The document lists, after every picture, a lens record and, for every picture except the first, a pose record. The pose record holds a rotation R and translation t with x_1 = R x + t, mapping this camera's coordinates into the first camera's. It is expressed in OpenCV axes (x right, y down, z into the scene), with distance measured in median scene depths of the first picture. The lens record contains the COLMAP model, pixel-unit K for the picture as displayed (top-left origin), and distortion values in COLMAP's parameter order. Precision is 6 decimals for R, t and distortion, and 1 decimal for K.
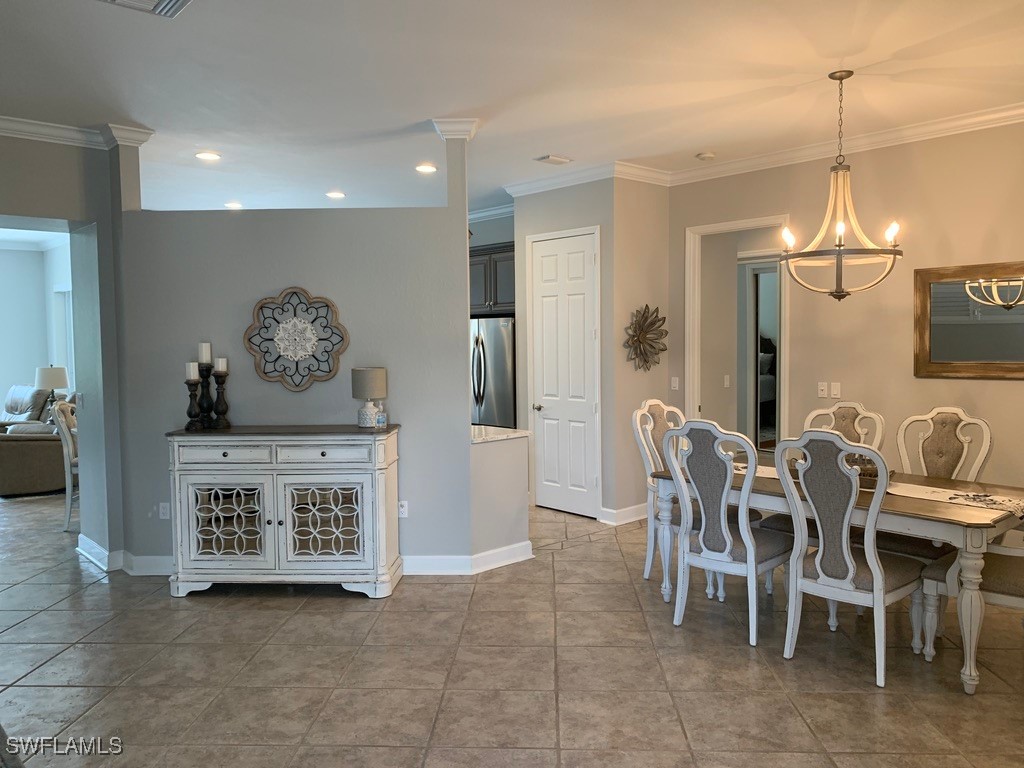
lens RADIAL K [[785.7, 0, 517.4], [0, 785.7, 381.4], [0, 0, 1]] dist [0.054601, -0.070687]
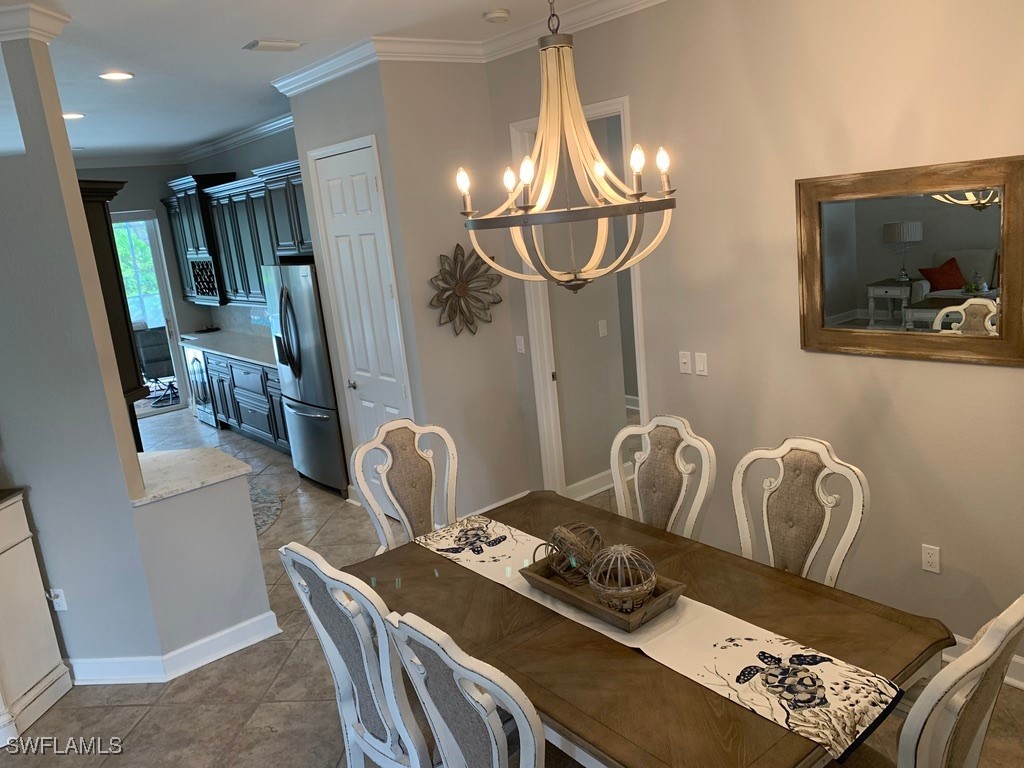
lens RADIAL K [[785.7, 0, 509.0], [0, 785.7, 386.5], [0, 0, 1]] dist [0.054601, -0.070687]
pose [[0.994493, -0.073495, -0.074715, 0.314529], [0.084997, 0.982672, 0.164714, -0.104833], [0.061315, -0.170157, 0.983507, 0.351064]]
